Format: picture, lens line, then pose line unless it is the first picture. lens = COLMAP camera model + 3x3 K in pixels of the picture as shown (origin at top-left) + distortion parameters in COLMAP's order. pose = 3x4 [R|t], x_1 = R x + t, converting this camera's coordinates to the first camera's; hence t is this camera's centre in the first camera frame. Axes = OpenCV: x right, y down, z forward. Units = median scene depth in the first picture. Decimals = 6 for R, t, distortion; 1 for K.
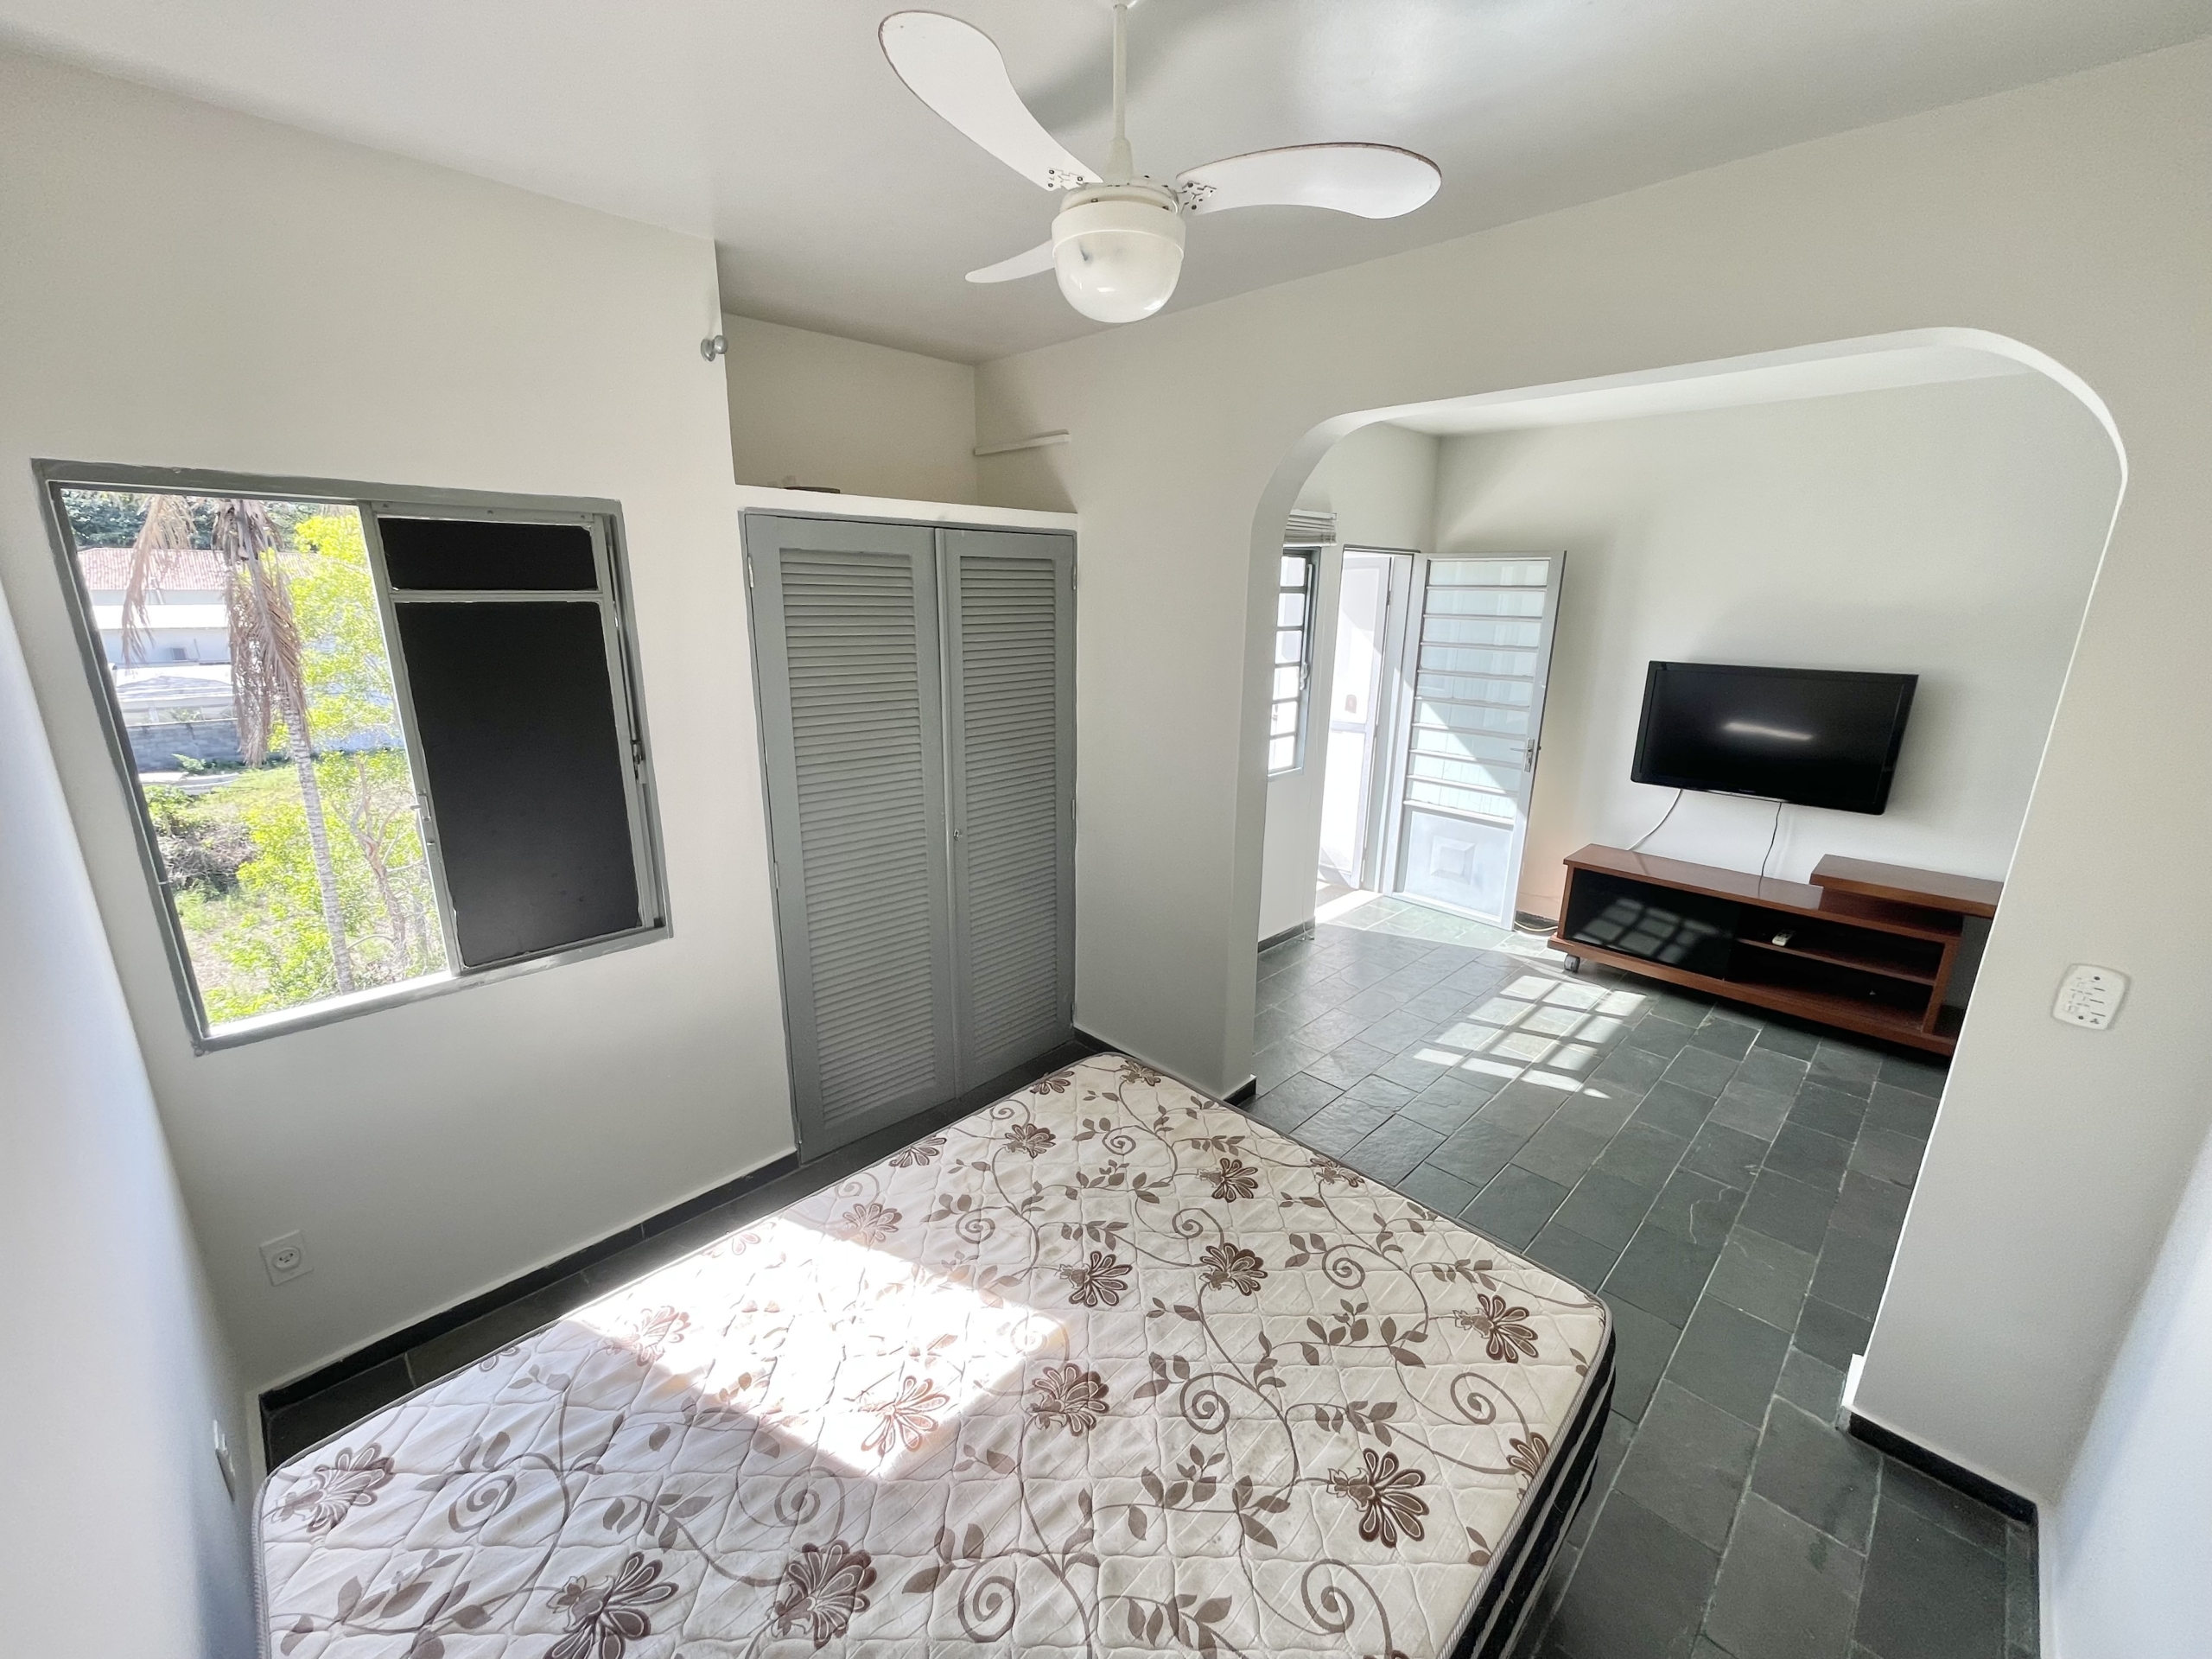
lens RADIAL K [[894.5, 0, 1084.3], [0, 894.5, 830.4], [0, 0, 1]] dist [-0.007491, -0.000450]
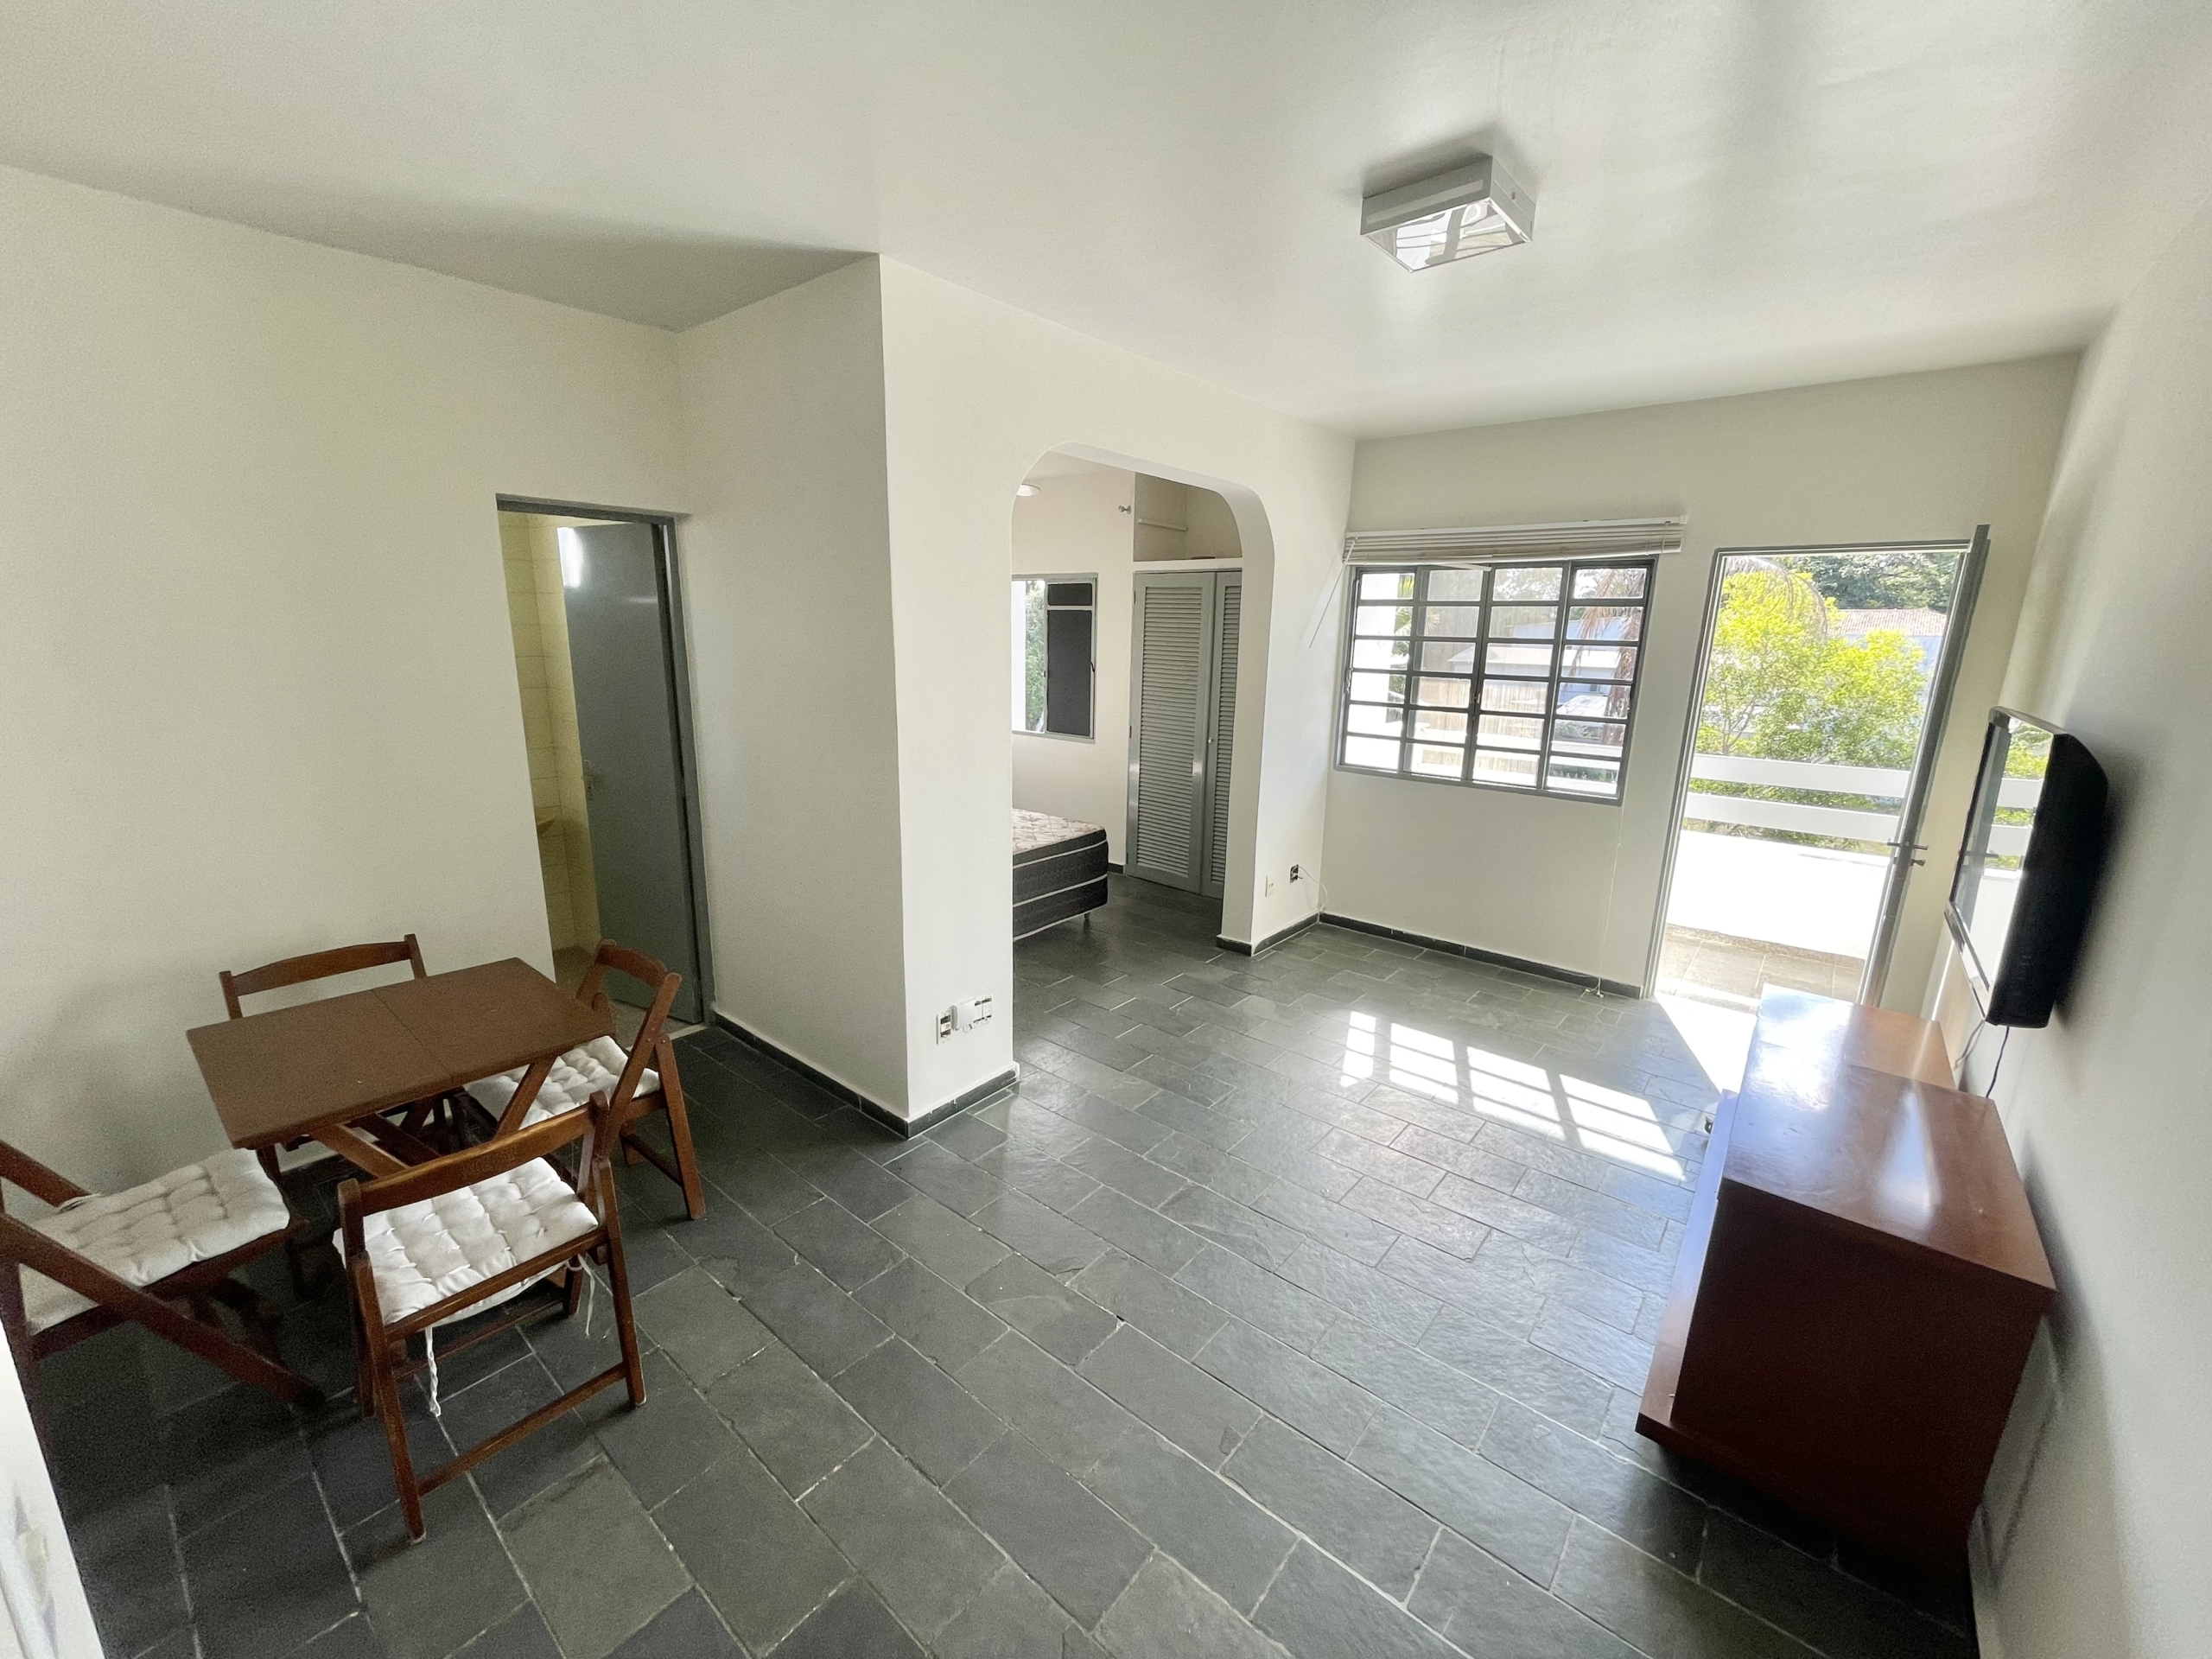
lens RADIAL K [[858.7, 0, 1106.0], [0, 858.7, 829.5], [0, 0, 1]] dist [-0.000521, -0.000102]
pose [[0.113895, 0.215554, -0.969827, 1.933546], [-0.284344, 0.942416, 0.176069, -0.087358], [0.951933, 0.255711, 0.168628, 0.692346]]
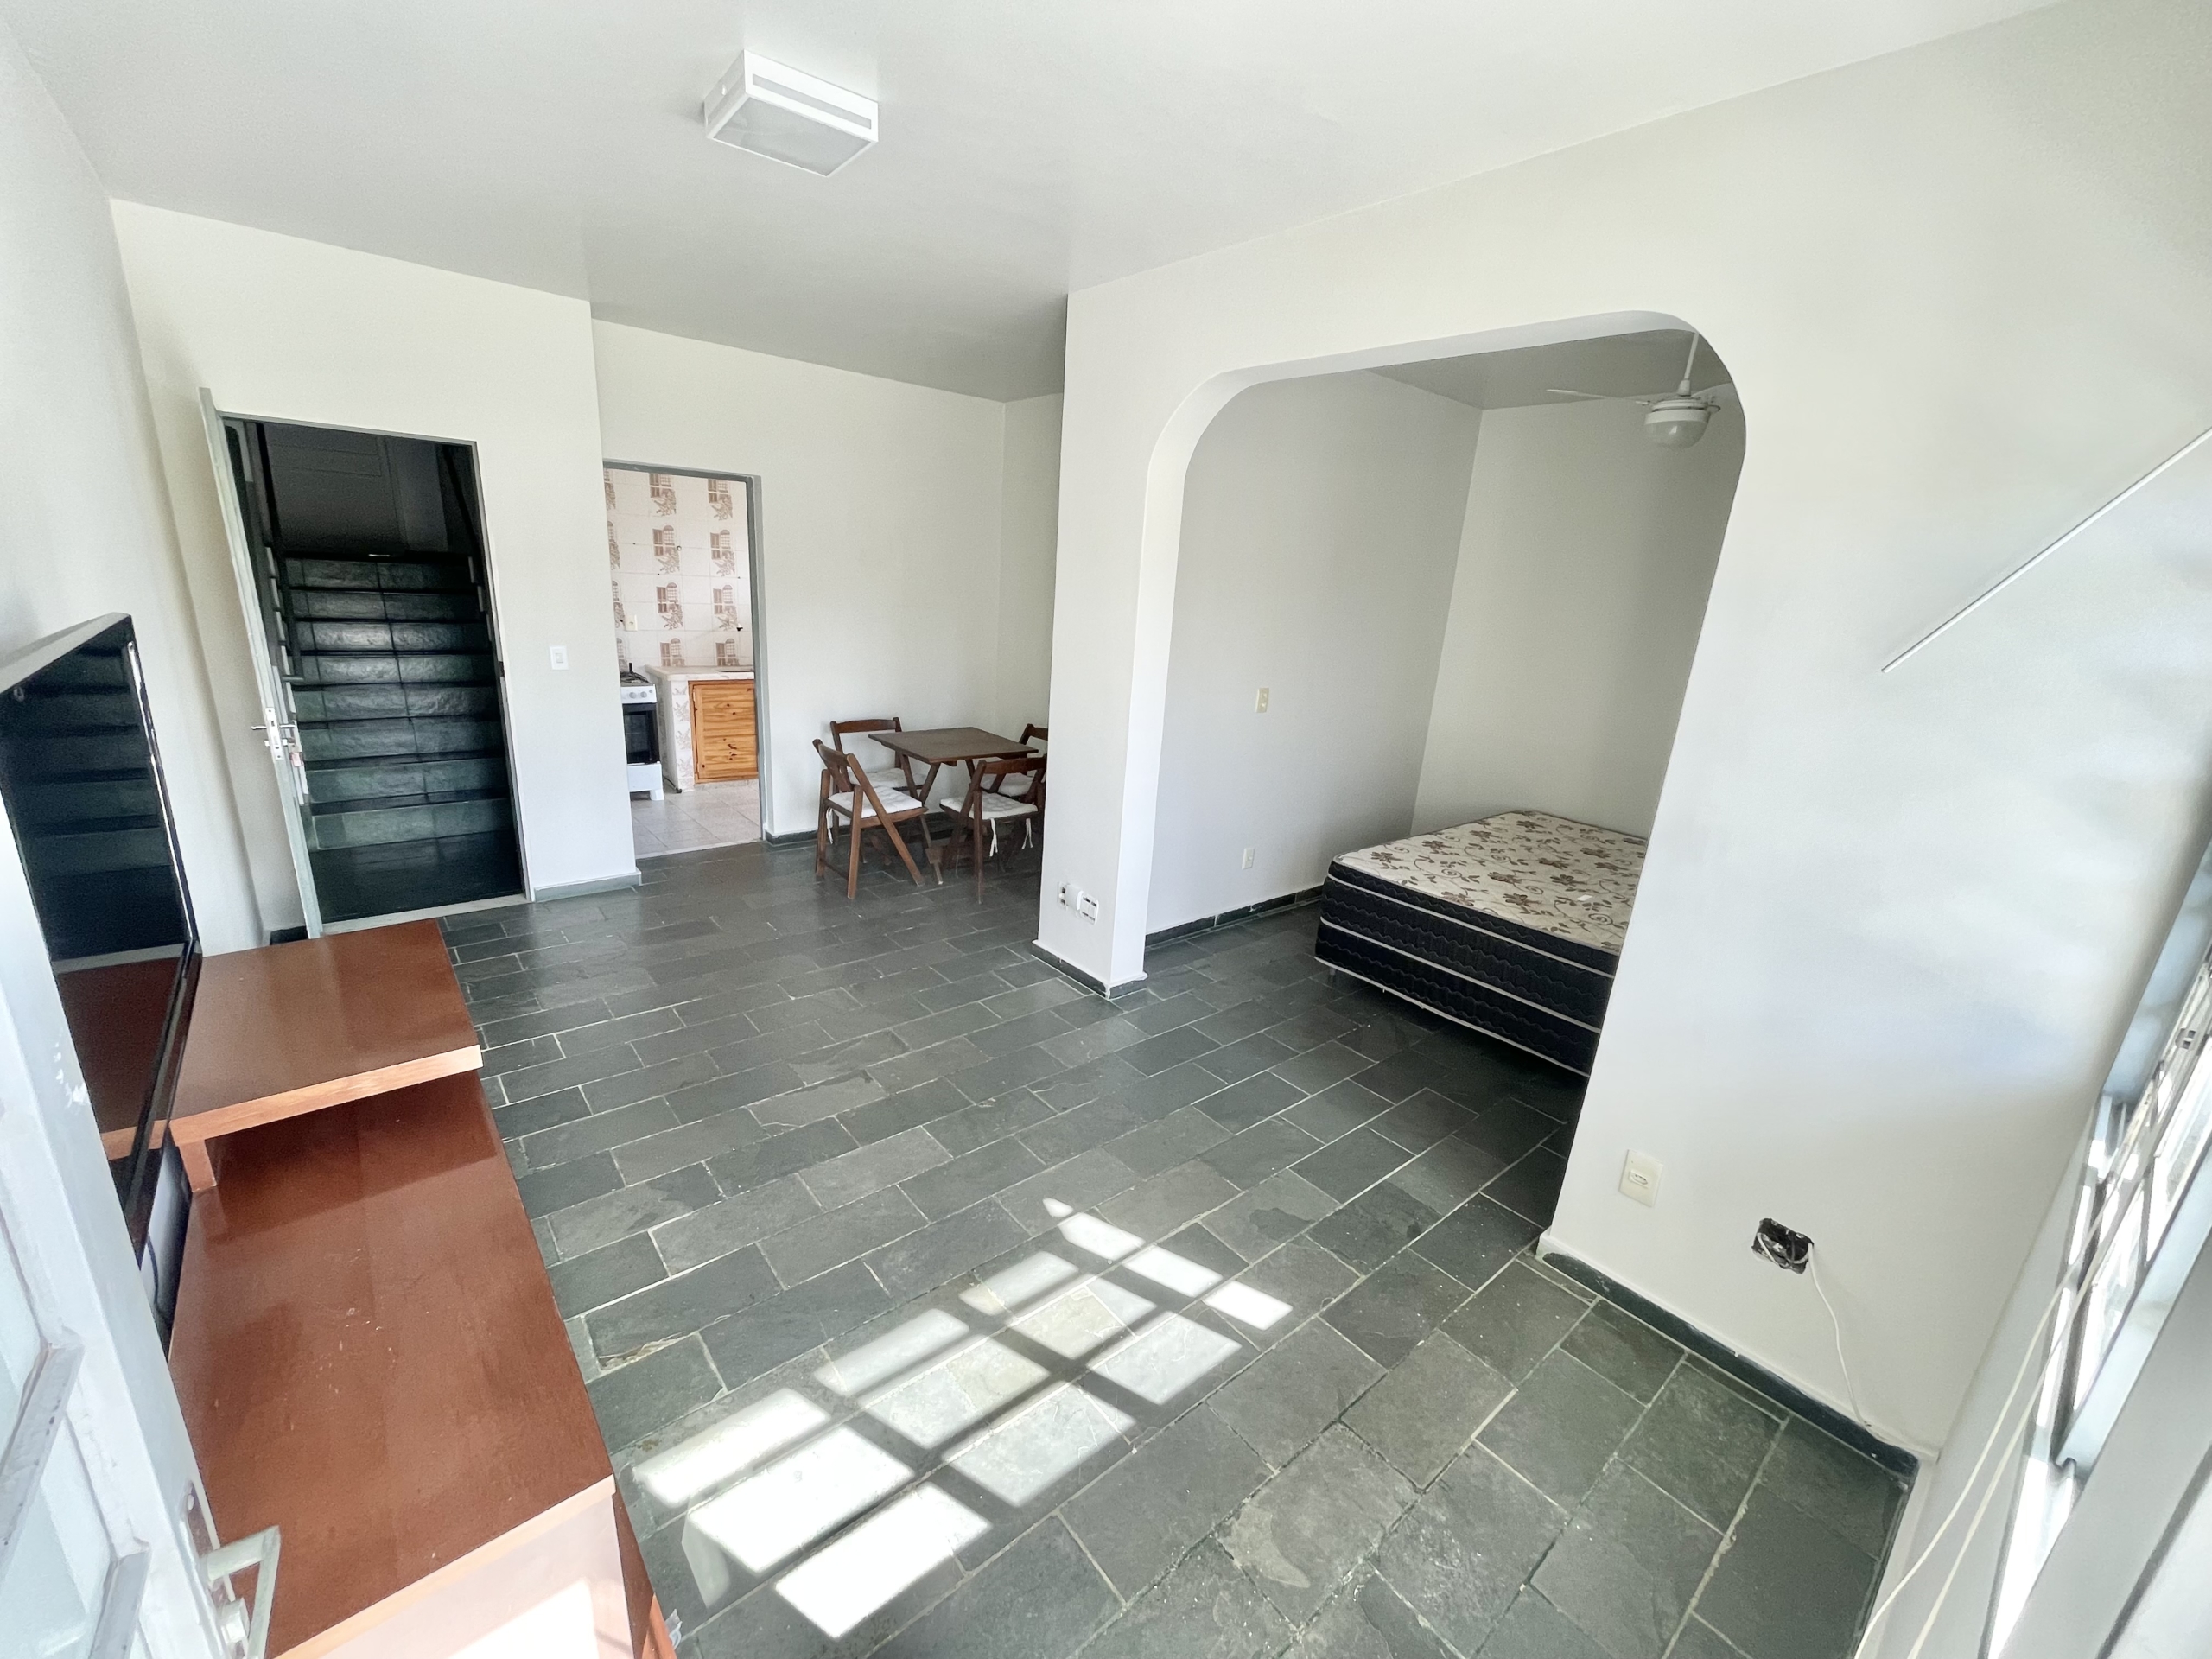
lens RADIAL K [[895.3, 0, 1106.0], [0, 895.3, 829.5], [0, 0, 1]] dist [-0.021514, -0.000177]
pose [[-0.995252, -0.088555, 0.040388, 0.724891], [-0.054636, 0.851727, 0.521129, -0.466585], [-0.080548, 0.516448, -0.852522, 1.980651]]
